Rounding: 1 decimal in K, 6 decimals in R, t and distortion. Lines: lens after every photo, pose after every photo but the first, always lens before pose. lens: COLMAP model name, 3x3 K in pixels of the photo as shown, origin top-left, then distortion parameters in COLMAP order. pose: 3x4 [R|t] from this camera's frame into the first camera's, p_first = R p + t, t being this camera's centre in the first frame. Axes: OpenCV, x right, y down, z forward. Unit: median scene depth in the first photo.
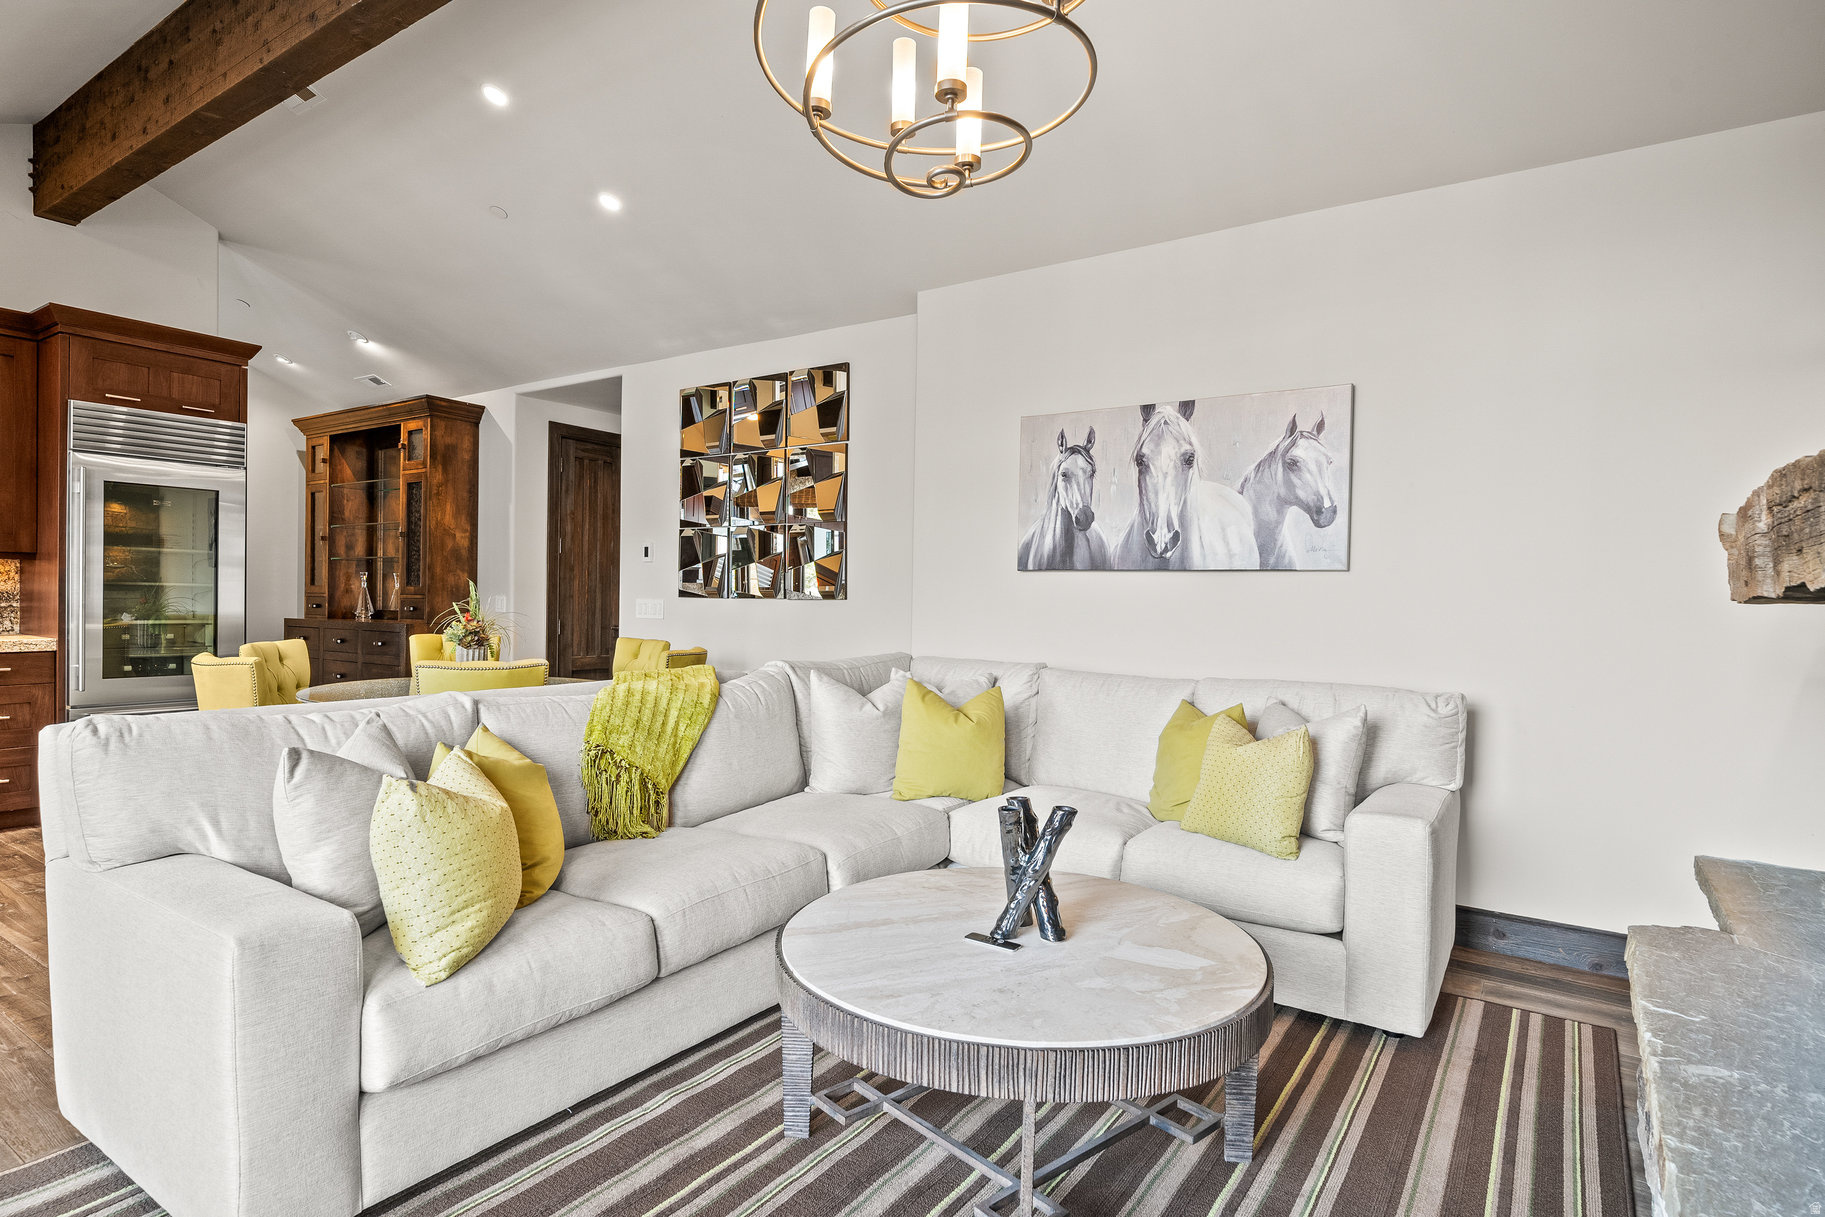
lens RADIAL K [[959.8, 0, 914.9], [0, 959.8, 609.0], [0, 0, 1]] dist [0.001472, 0.001341]
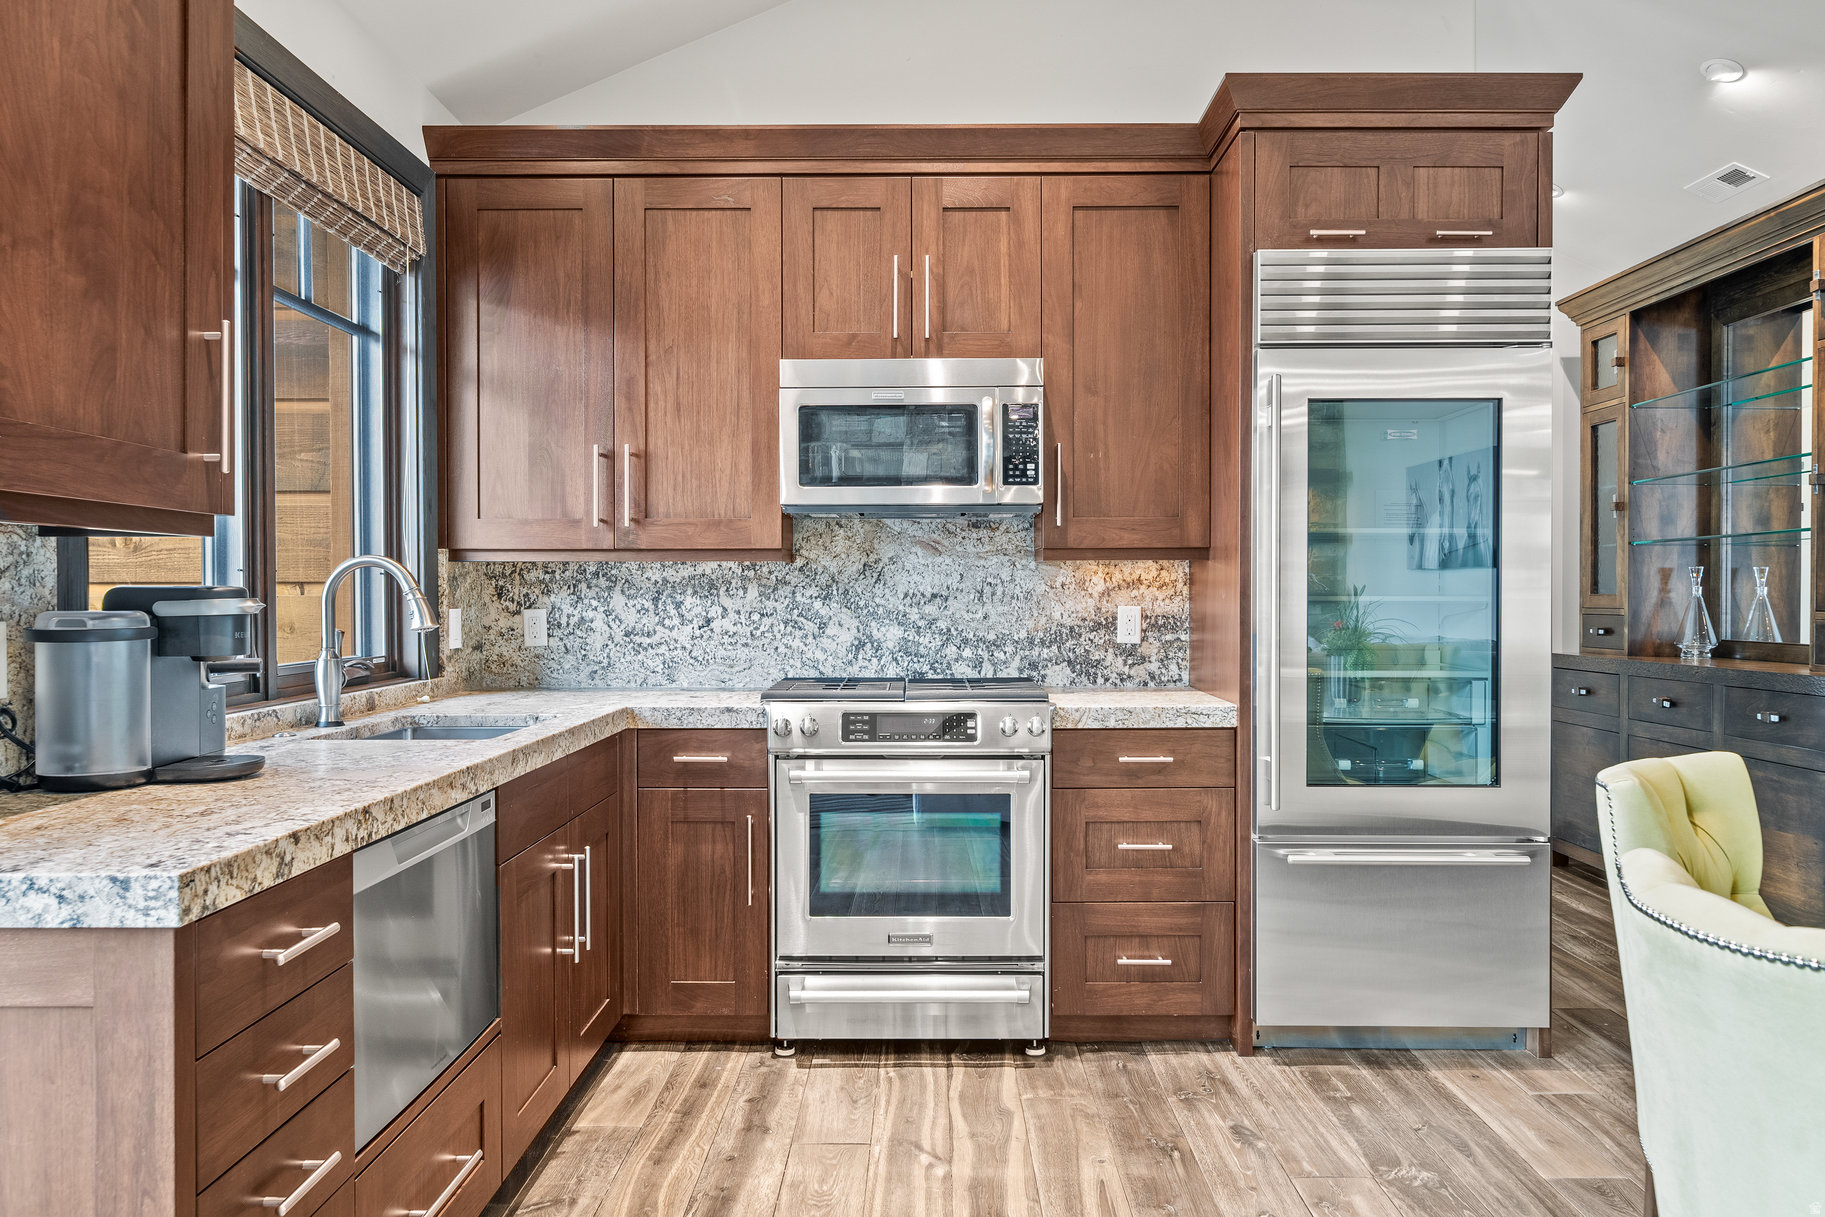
lens RADIAL K [[1229.0, 0, 909.1], [0, 1229.0, 603.5], [0, 0, 1]] dist [-0.001804, -0.002447]
pose [[0.550575, -0.008703, -0.834741, -0.386864], [-0.001399, 0.999935, -0.011348, -0.016136], [0.834785, 0.007416, 0.550527, 0.431801]]
